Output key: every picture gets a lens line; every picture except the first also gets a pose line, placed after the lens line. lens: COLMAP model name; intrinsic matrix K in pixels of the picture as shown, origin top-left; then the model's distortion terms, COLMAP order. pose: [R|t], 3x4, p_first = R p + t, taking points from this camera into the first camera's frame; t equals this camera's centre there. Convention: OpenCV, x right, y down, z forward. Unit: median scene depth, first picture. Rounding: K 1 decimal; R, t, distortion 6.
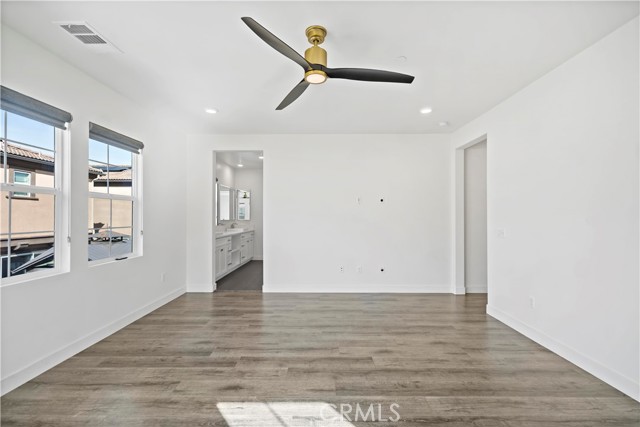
lens RADIAL K [[286.5, 0, 320.3], [0, 286.5, 214.3], [0, 0, 1]] dist [0.000880, -0.000467]
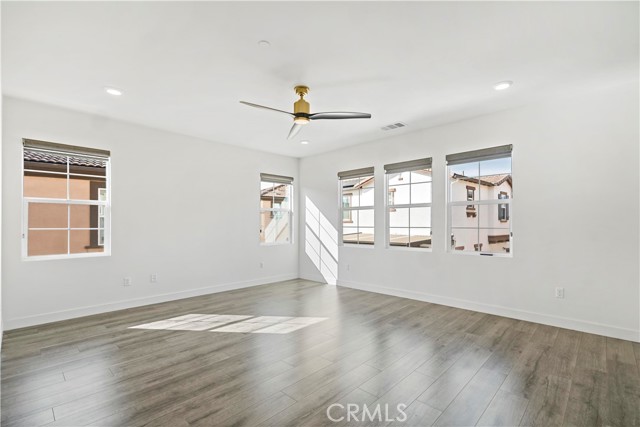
lens RADIAL K [[286.5, 0, 320.3], [0, 286.5, 214.3], [0, 0, 1]] dist [0.000880, -0.000467]
pose [[-0.687368, -0.017667, -0.726095, 0.817463], [0.005952, 0.999534, -0.029954, 0.028367], [0.726285, -0.024911, -0.686942, 1.733970]]
